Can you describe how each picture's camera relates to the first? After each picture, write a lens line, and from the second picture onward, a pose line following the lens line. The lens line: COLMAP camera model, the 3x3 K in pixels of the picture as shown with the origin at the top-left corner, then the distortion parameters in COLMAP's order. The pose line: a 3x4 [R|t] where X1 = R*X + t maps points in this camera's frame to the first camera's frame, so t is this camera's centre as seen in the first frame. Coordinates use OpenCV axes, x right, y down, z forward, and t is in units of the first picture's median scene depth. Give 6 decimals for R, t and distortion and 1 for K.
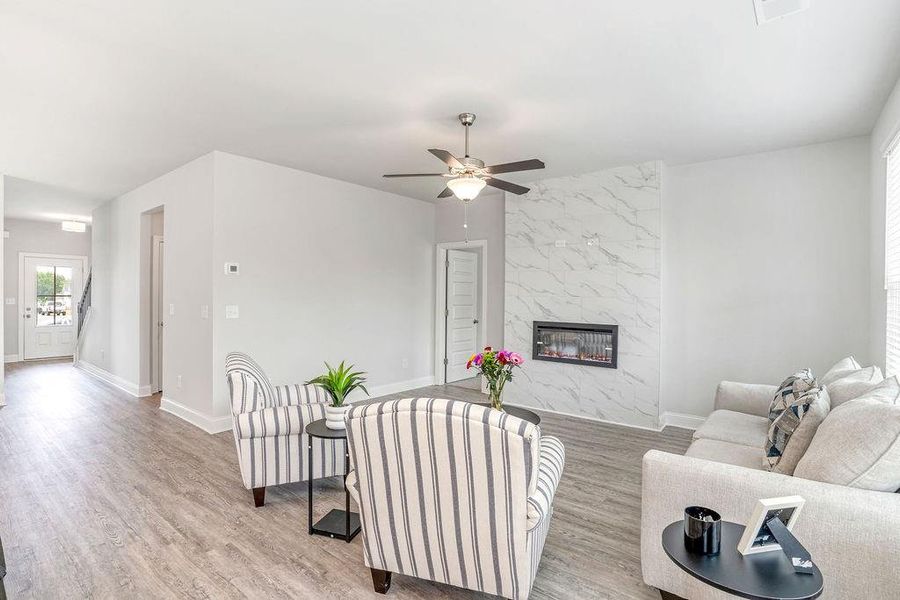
lens RADIAL K [[431.6, 0, 450.0], [0, 431.6, 300.0], [0, 0, 1]] dist [-0.061272, 0.000099]
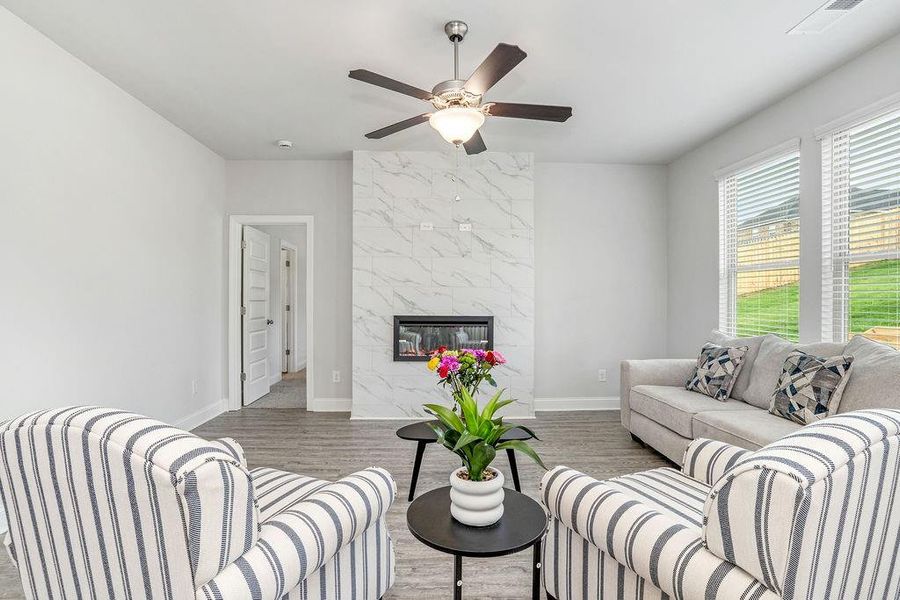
lens RADIAL K [[431.6, 0, 450.0], [0, 431.6, 300.0], [0, 0, 1]] dist [-0.061272, 0.000099]
pose [[0.761454, -0.007224, 0.648178, -0.298365], [0.009477, 0.999955, 0.000012, 0.021040], [-0.648149, 0.006134, 0.761489, 0.317535]]
